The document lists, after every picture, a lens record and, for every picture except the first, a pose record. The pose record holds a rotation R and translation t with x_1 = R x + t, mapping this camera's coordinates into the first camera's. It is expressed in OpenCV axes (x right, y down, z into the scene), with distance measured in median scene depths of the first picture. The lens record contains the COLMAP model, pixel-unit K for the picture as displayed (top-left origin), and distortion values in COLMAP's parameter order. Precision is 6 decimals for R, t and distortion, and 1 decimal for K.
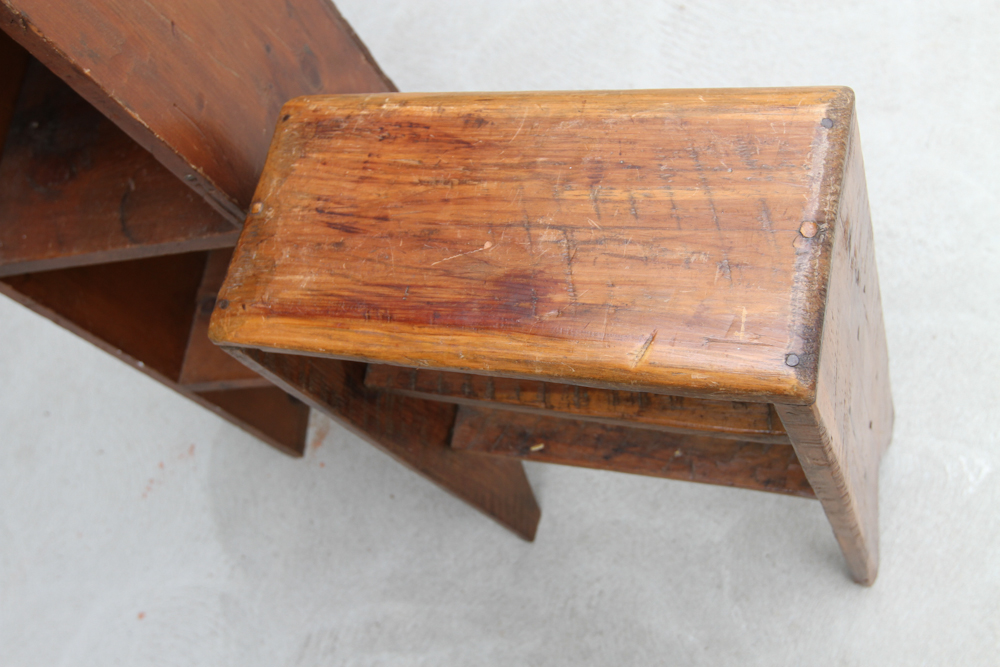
lens RADIAL K [[1043.8, 0, 498.5], [0, 1043.8, 354.0], [0, 0, 1]] dist [-0.047054, 0.061911]
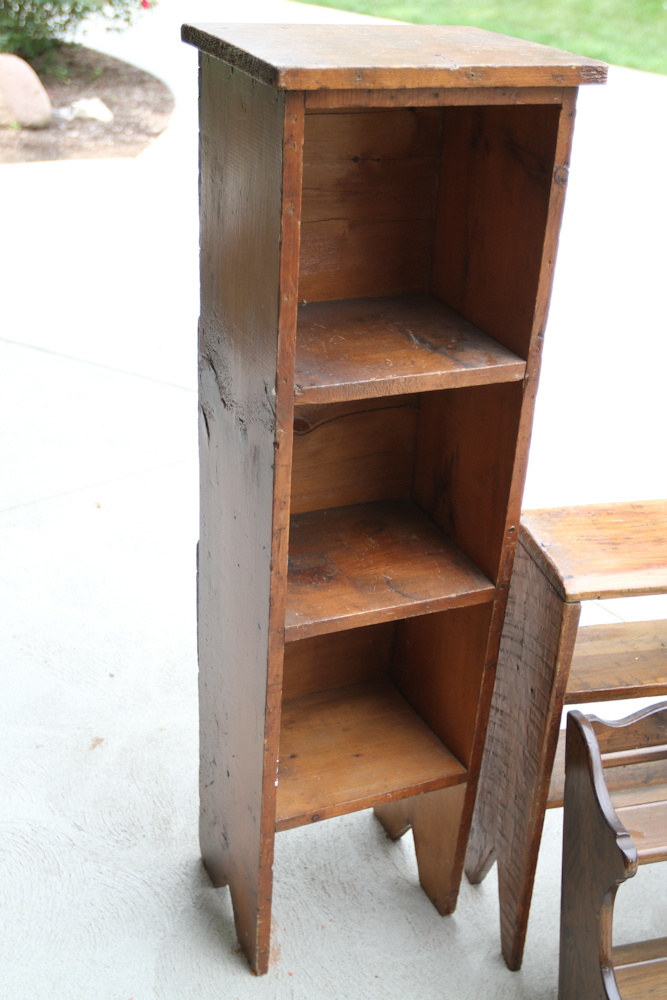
lens RADIAL K [[1164.6, 0, 333.5], [0, 1164.6, 500.0], [0, 0, 1]] dist [-0.020087, -0.009805]
pose [[0.824029, 0.138510, 0.549354, -1.717322], [0.260490, 0.768453, -0.584487, 0.901712], [-0.503111, 0.624736, 0.597148, -0.005157]]
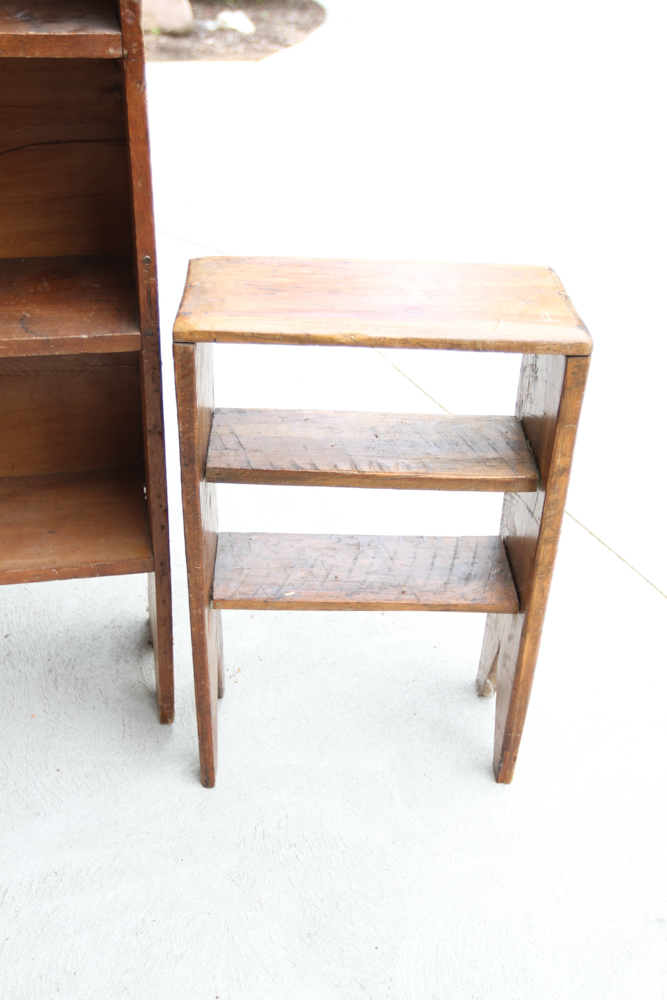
lens RADIAL K [[1043.8, 0, 313.8], [0, 1043.8, 498.7], [0, 0, 1]] dist [-0.047054, 0.061911]
pose [[0.897351, 0.183212, 0.401490, -0.665836], [0.083616, 0.822691, -0.562305, 1.016288], [-0.433323, 0.538157, 0.722924, 0.050080]]
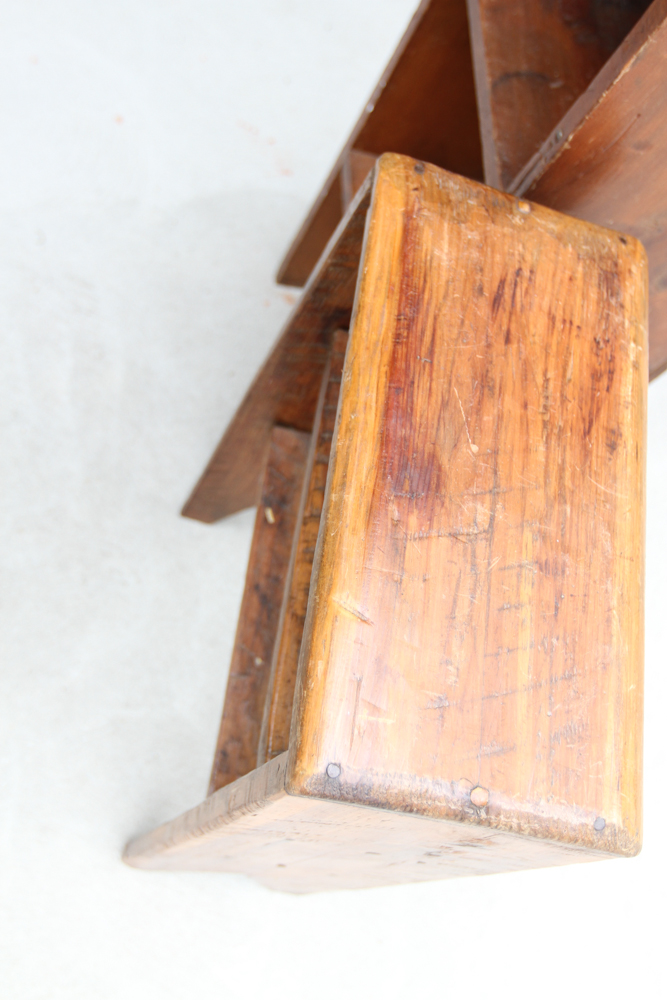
lens RADIAL K [[1043.8, 0, 313.8], [0, 1043.8, 498.7], [0, 0, 1]] dist [-0.047054, 0.061911]
pose [[-0.024873, 0.999625, -0.011484, 0.046676], [-0.996727, -0.023913, 0.077218, -0.034593], [0.076915, 0.013367, 0.996948, 0.074667]]
